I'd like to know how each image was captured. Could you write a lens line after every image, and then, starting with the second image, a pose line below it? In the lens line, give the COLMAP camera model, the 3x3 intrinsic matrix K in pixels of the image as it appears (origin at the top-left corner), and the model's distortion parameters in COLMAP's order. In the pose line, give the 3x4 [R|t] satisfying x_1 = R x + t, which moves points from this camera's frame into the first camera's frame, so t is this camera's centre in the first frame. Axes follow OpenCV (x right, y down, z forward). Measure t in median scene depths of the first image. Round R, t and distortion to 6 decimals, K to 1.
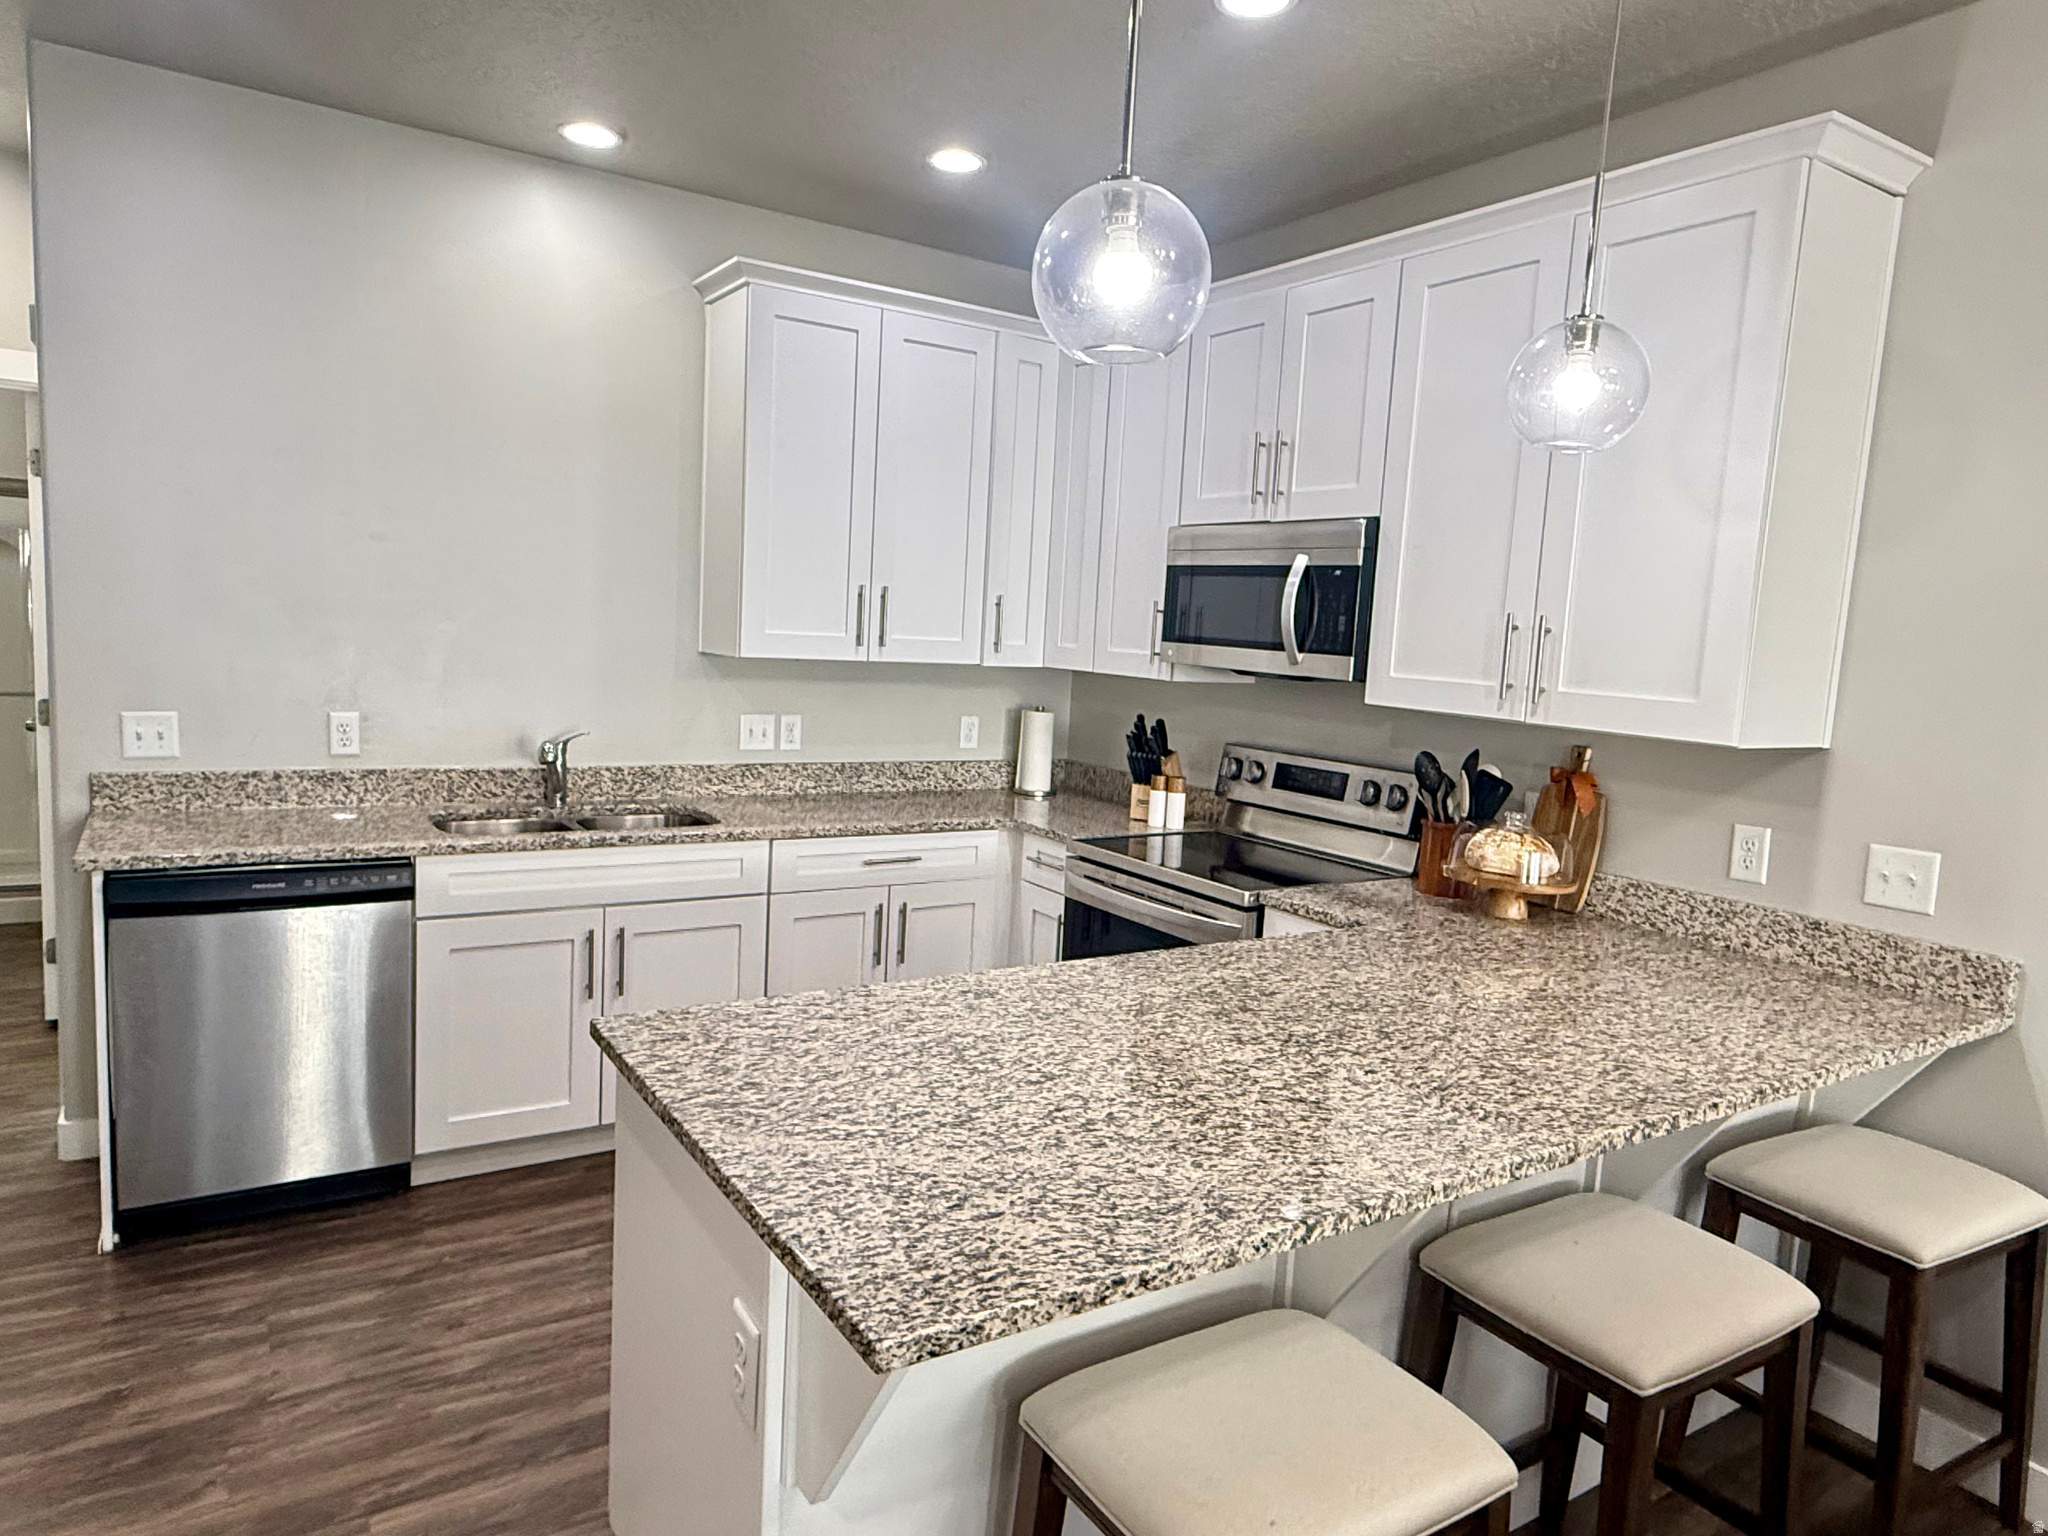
lens RADIAL K [[1265.7, 0, 1010.3], [0, 1265.7, 762.3], [0, 0, 1]] dist [0.013847, -0.008070]
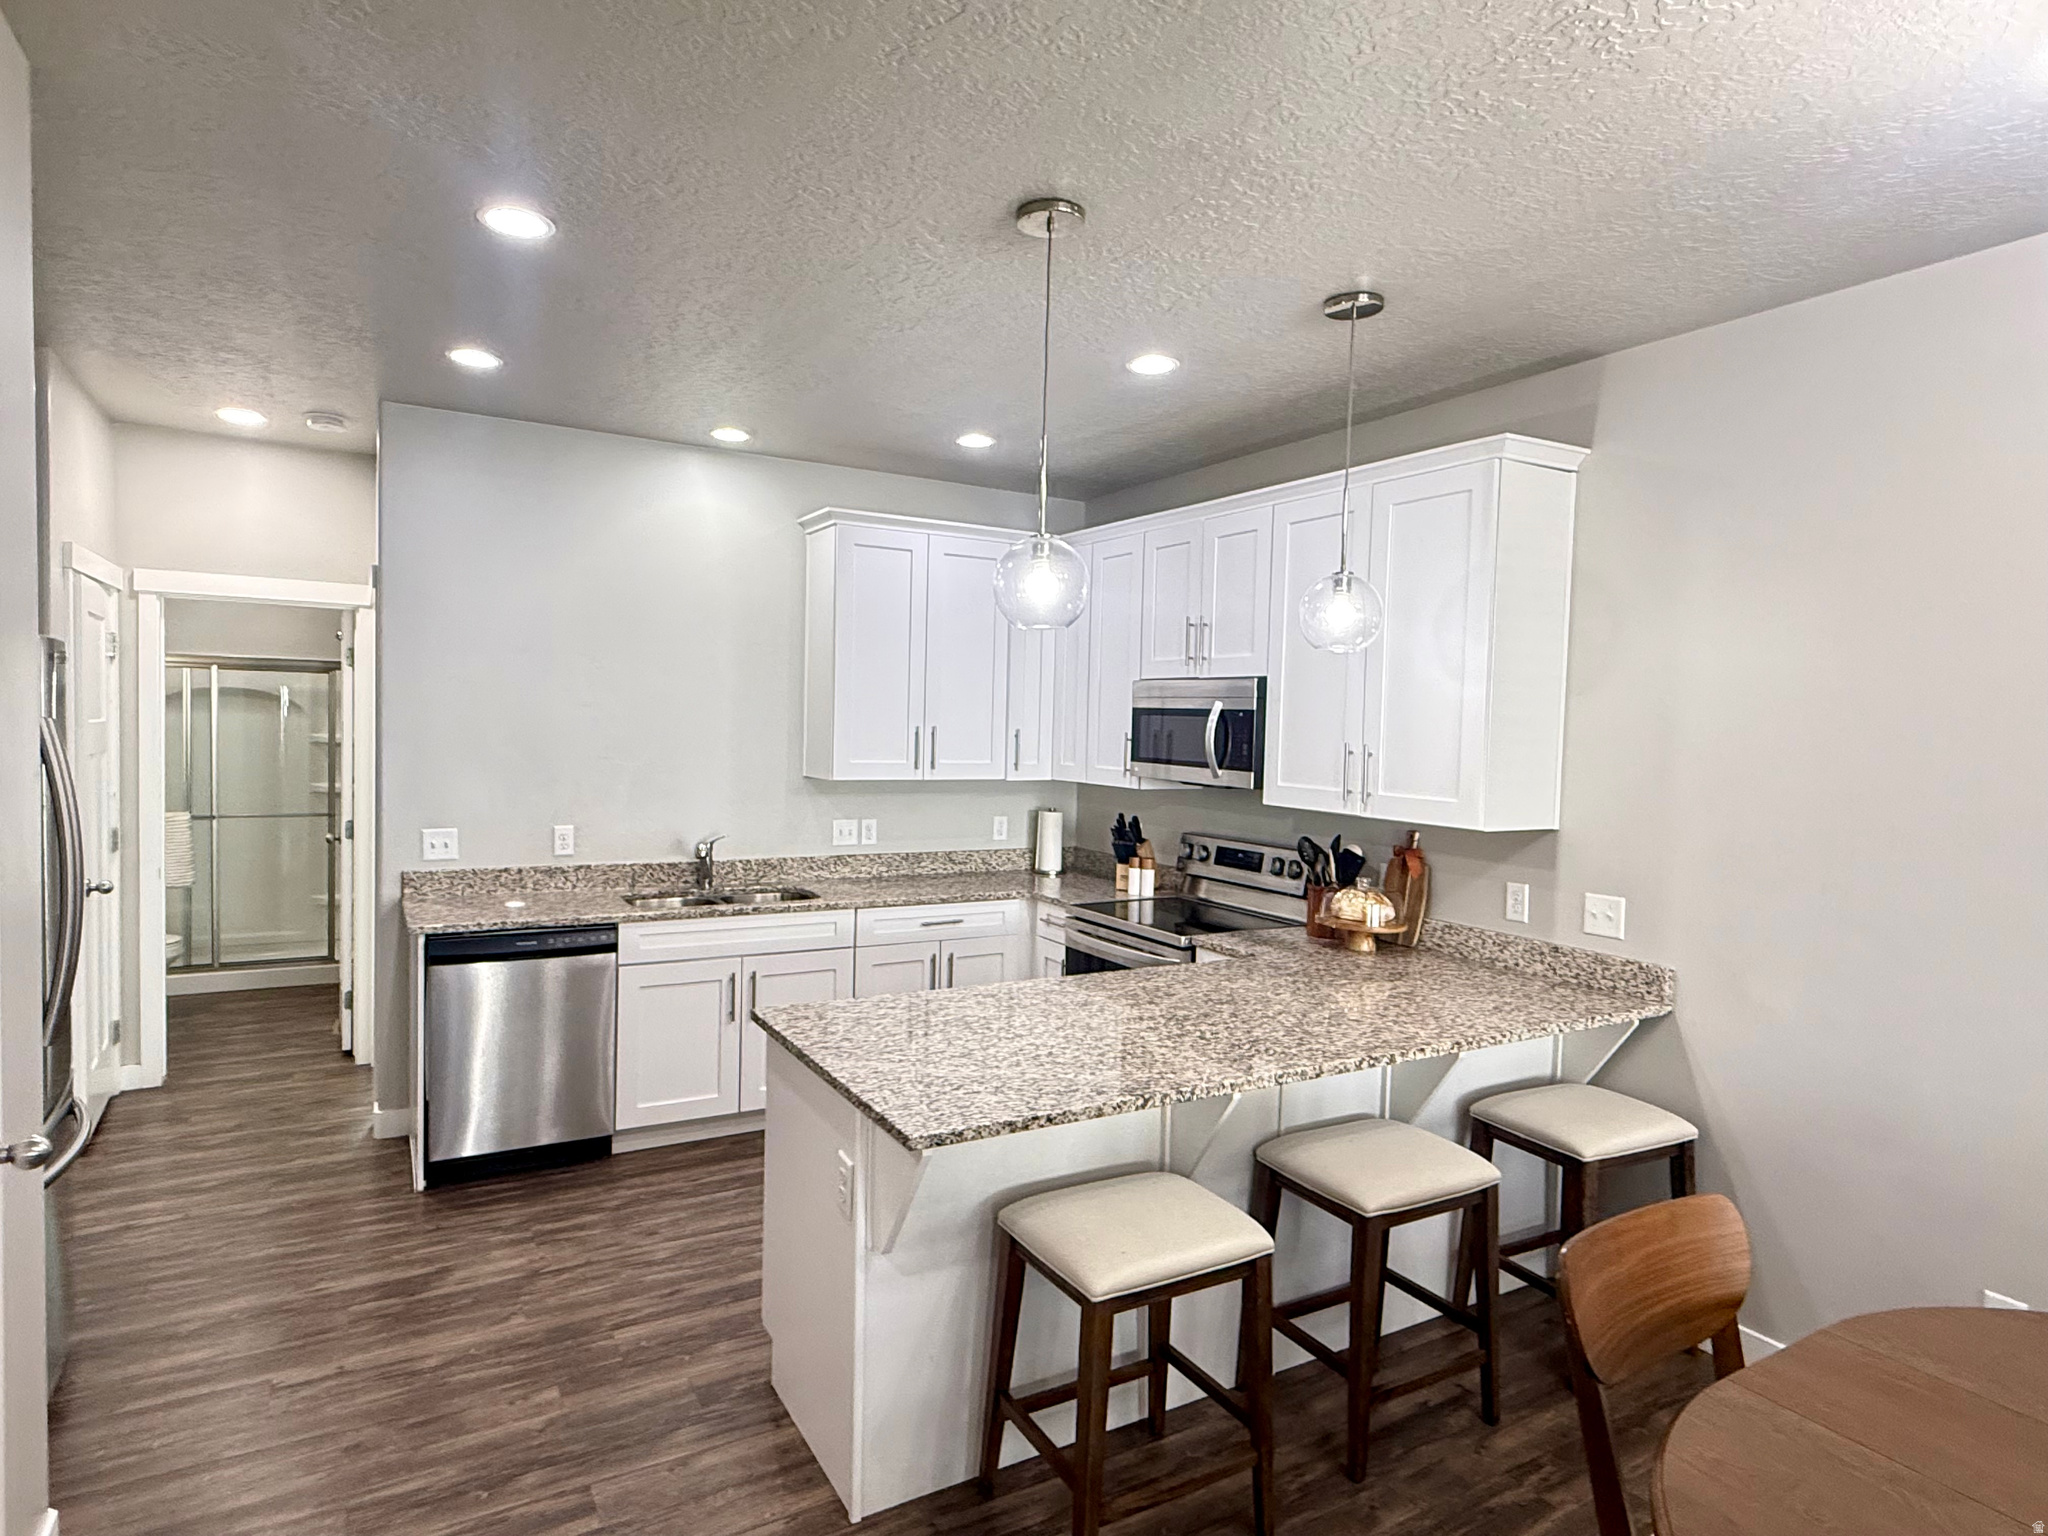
lens RADIAL K [[1127.3, 0, 1008.9], [0, 1127.3, 767.1], [0, 0, 1]] dist [0.010536, -0.000922]
pose [[0.998437, -0.025640, -0.049659, 0.060604], [0.021981, 0.997099, -0.072871, -0.001330], [0.051383, 0.071666, 0.996104, -0.322962]]
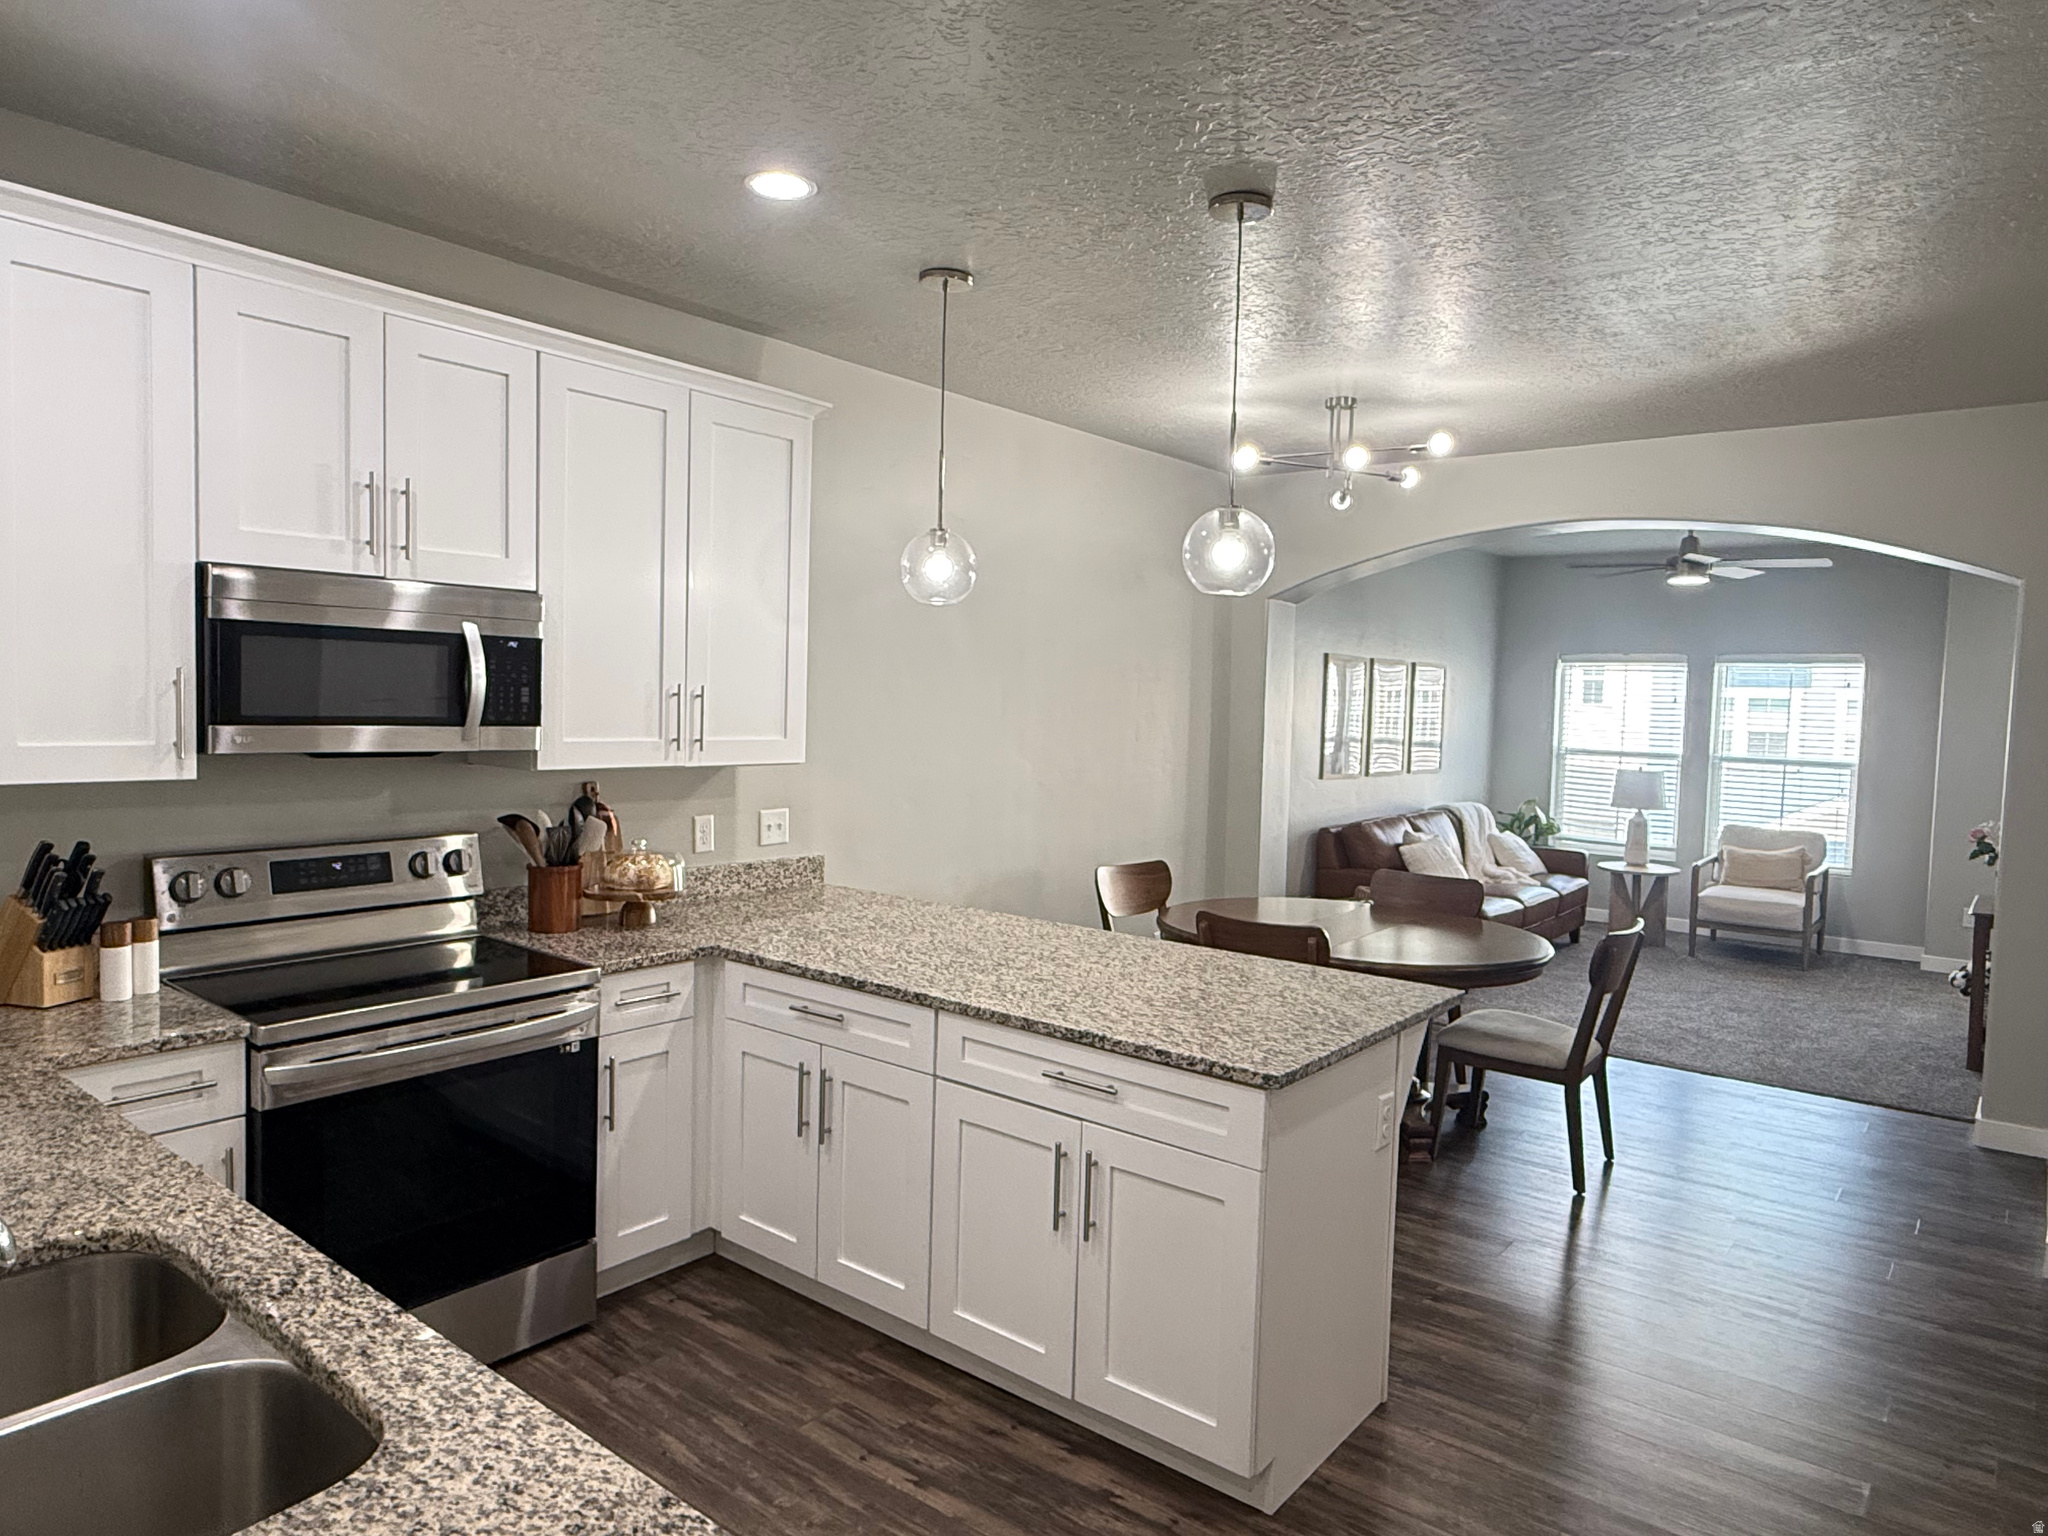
lens RADIAL K [[1265.7, 0, 1030.7], [0, 1265.7, 764.1], [0, 0, 1]] dist [0.013847, -0.008070]
pose [[-0.315975, -0.116805, 0.941550, -0.902526], [0.060085, 0.987937, 0.142723, -0.191671], [-0.946863, 0.101670, -0.305146, 1.020934]]
